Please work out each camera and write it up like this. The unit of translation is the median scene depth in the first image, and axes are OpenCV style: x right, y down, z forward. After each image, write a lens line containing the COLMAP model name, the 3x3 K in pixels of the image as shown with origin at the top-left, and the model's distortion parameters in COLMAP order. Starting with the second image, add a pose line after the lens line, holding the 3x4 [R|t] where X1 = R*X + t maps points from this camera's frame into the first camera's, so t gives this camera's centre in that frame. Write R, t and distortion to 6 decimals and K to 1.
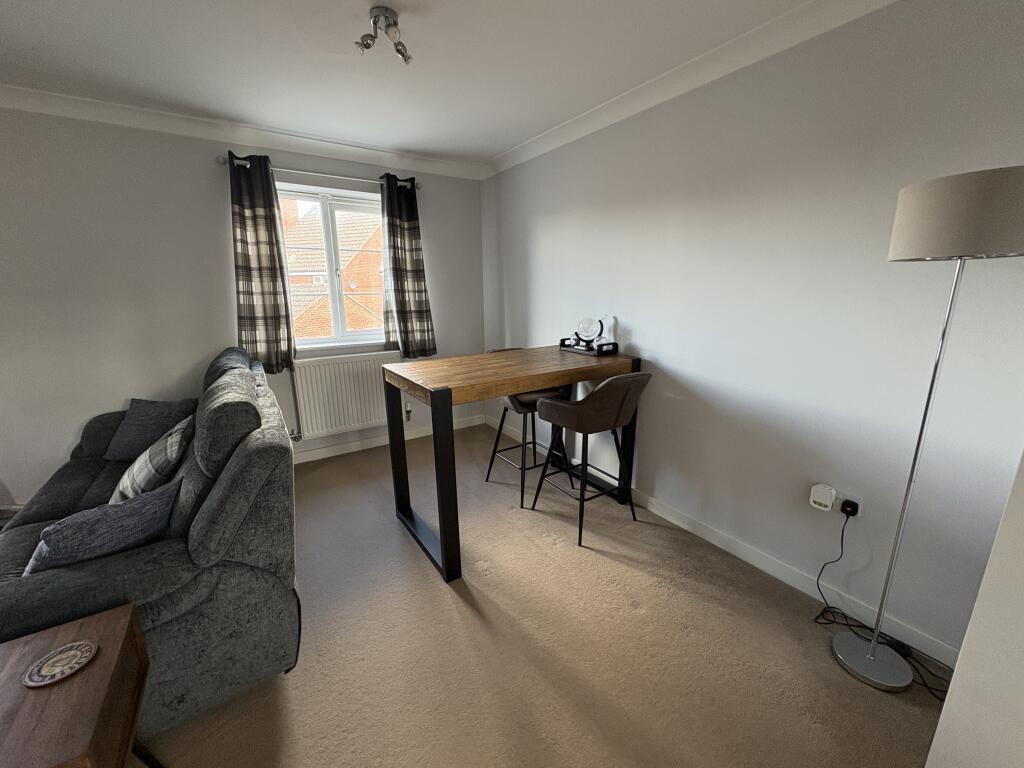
lens RADIAL K [[407.4, 0, 509.8], [0, 407.4, 386.1], [0, 0, 1]] dist [-0.001669, -0.000057]
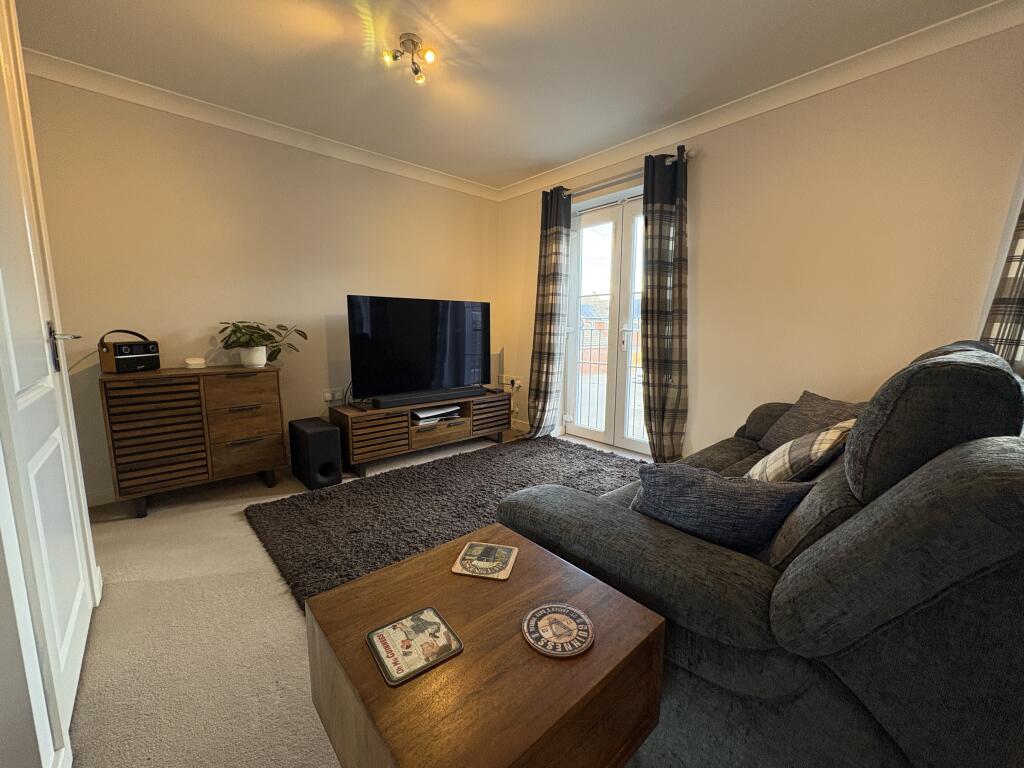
lens RADIAL K [[407.4, 0, 507.5], [0, 407.4, 382.8], [0, 0, 1]] dist [-0.001669, -0.000057]
pose [[0.135300, 0.143070, -0.980421, -0.302597], [-0.236278, 0.965631, 0.108305, 0.132075], [0.962220, 0.216998, 0.164454, 0.448149]]
